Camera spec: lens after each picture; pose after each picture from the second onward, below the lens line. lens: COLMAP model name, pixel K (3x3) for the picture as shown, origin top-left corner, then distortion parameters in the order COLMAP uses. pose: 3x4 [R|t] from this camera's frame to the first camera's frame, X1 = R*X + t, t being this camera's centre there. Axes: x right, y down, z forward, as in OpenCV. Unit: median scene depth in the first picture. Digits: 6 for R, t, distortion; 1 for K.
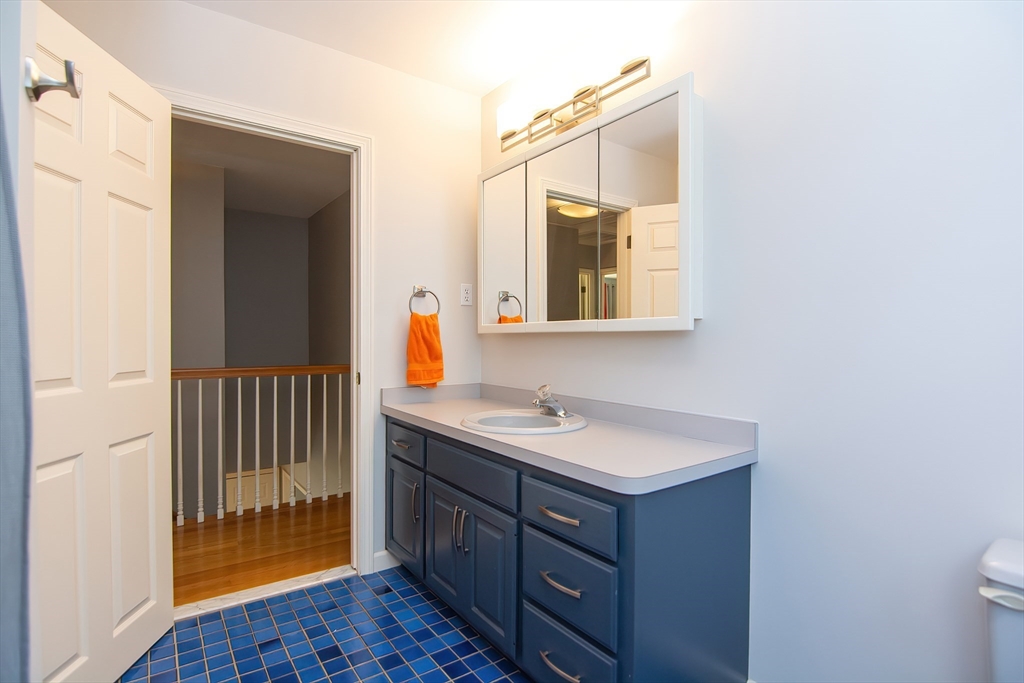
lens RADIAL K [[503.6, 0, 517.0], [0, 503.6, 338.9], [0, 0, 1]] dist [-0.000227, -0.000424]
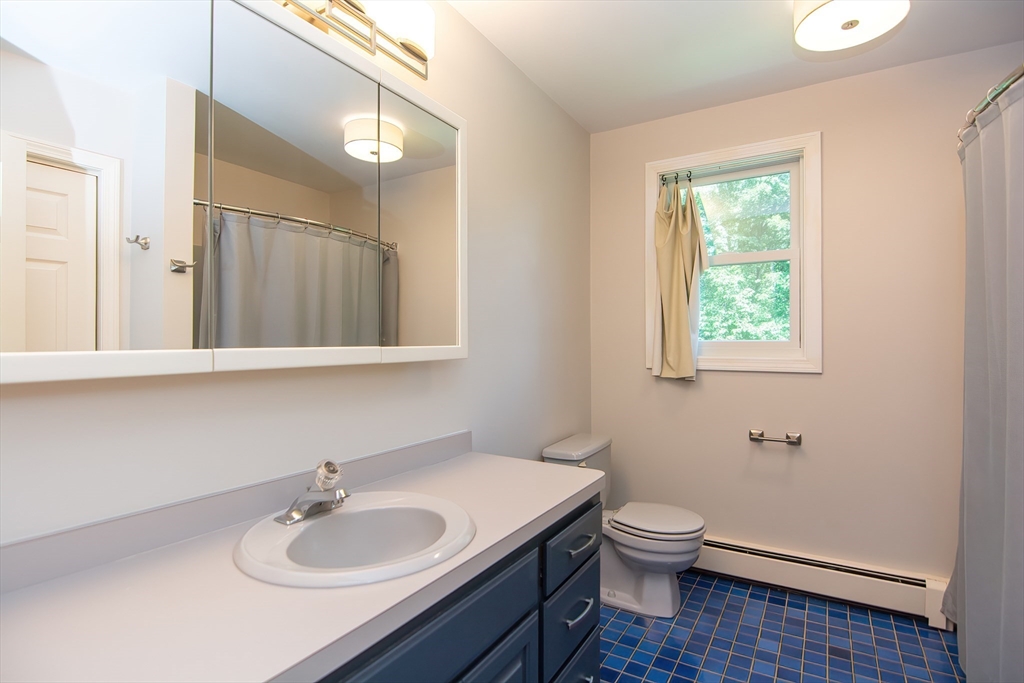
lens RADIAL K [[503.6, 0, 517.0], [0, 503.6, 338.9], [0, 0, 1]] dist [-0.000227, -0.000424]
pose [[-0.383664, -0.003744, 0.923465, -0.596746], [0.006394, 0.999957, 0.006711, -0.055227], [-0.923451, 0.008479, -0.383624, 1.117704]]
